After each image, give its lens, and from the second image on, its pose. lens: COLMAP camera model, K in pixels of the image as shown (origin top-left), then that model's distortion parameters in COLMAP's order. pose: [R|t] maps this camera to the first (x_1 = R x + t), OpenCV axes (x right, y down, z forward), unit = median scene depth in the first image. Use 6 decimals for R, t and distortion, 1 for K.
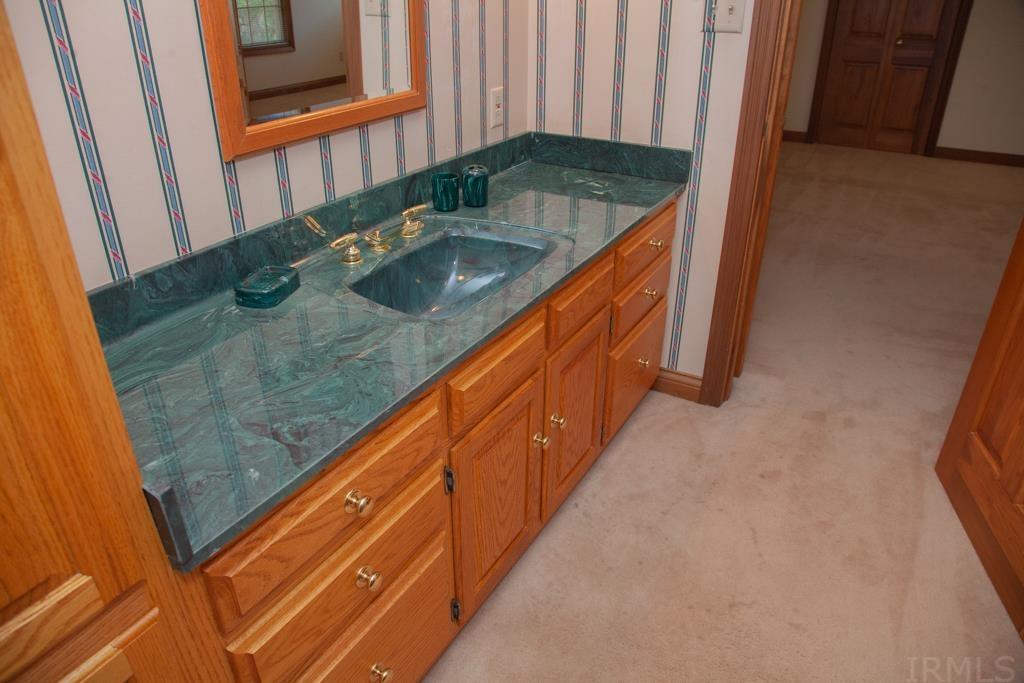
lens RADIAL K [[700.0, 0, 512.0], [0, 700.0, 341.5], [0, 0, 1]] dist [-0.108566, 0.000722]
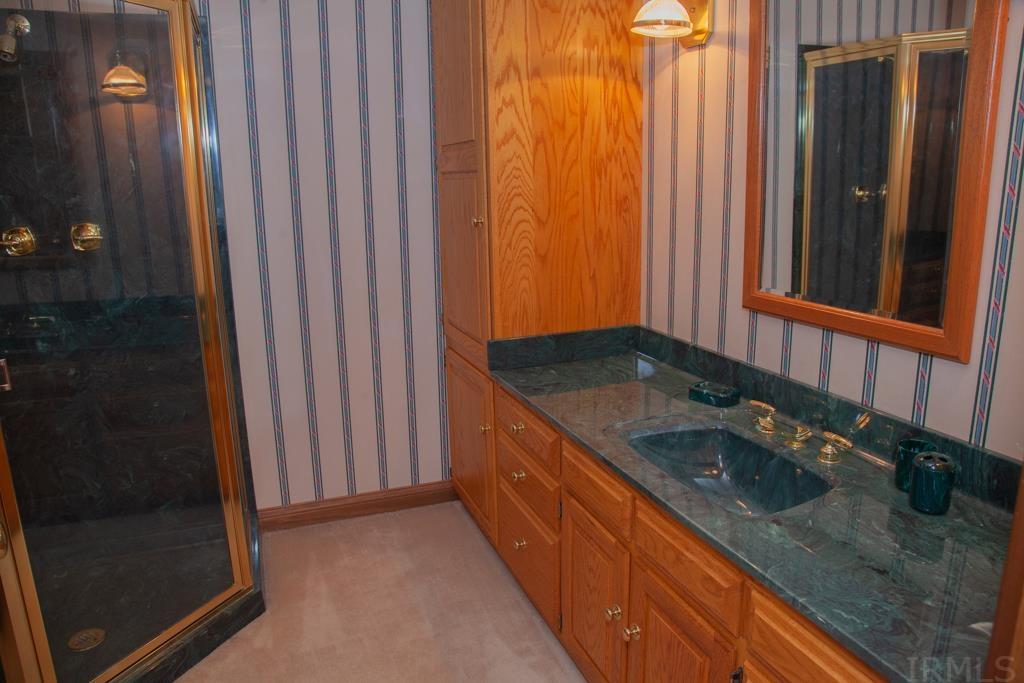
lens RADIAL K [[724.2, 0, 512.0], [0, 724.2, 341.5], [0, 0, 1]] dist [-0.001136, -0.000423]
pose [[-0.631656, 0.179394, -0.754207, 0.878134], [-0.351732, 0.800650, 0.485020, -0.650908], [0.690865, 0.571644, -0.442638, 1.161385]]
